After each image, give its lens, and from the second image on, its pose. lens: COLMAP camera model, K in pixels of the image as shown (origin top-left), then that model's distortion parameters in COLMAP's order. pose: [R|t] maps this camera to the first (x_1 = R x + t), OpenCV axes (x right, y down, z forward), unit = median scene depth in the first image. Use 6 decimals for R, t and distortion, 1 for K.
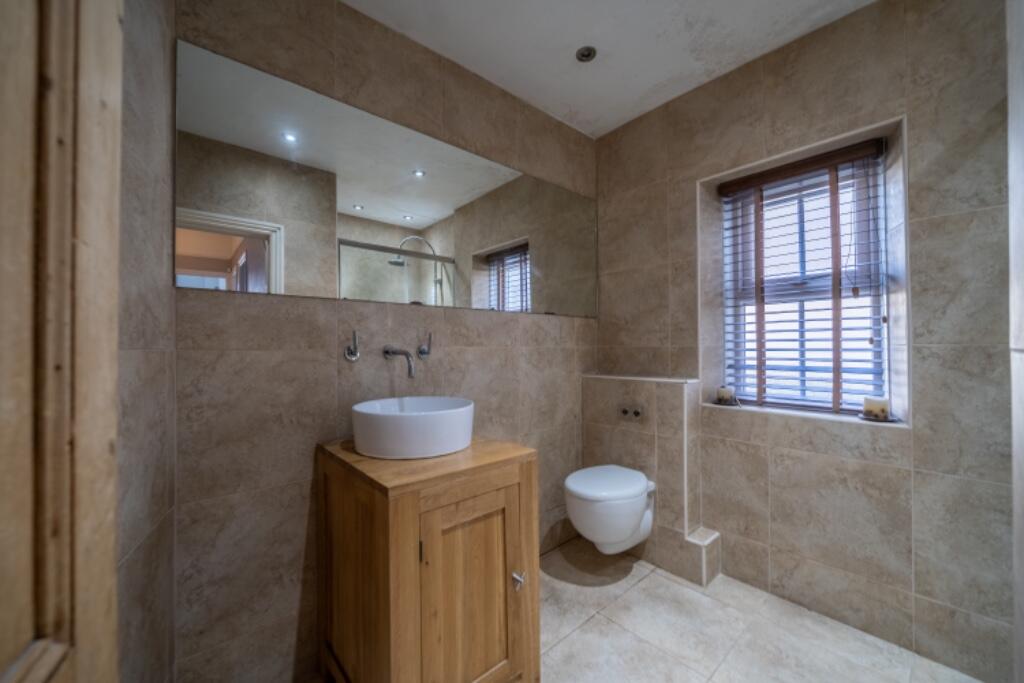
lens RADIAL K [[381.7, 0, 515.2], [0, 381.7, 345.7], [0, 0, 1]] dist [0.000394, 0.000013]
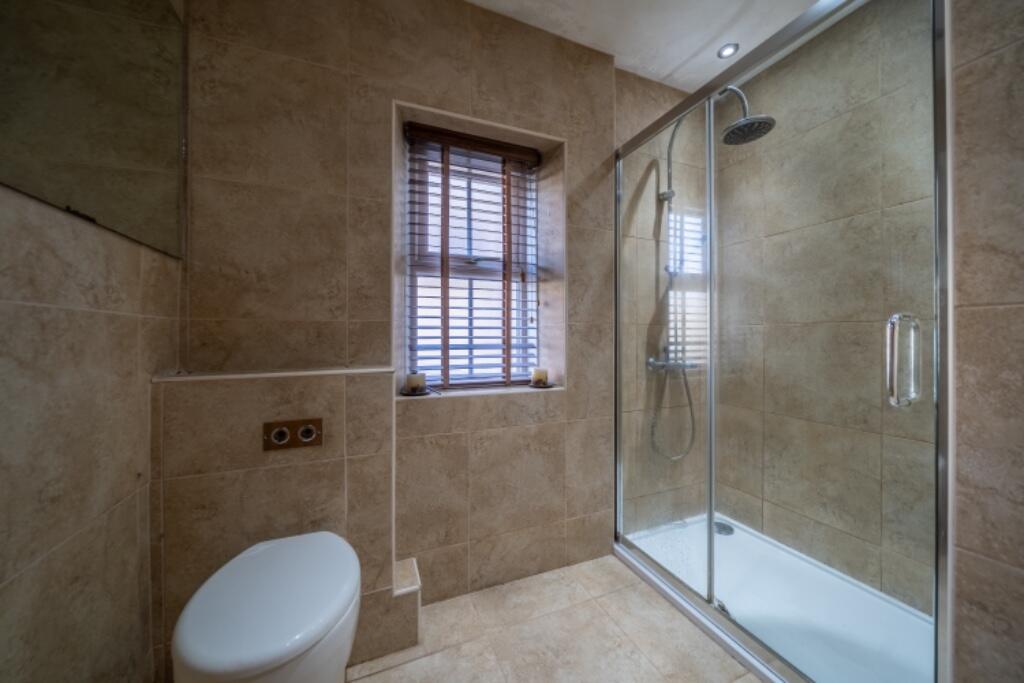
lens RADIAL K [[358.0, 0, 507.6], [0, 358.0, 331.0], [0, 0, 1]] dist [-0.004516, -0.000242]
pose [[0.333362, 0.011431, 0.942730, -0.105836], [-0.005713, 0.999933, -0.010105, 0.027426], [-0.942782, -0.002017, 0.333405, 0.580282]]
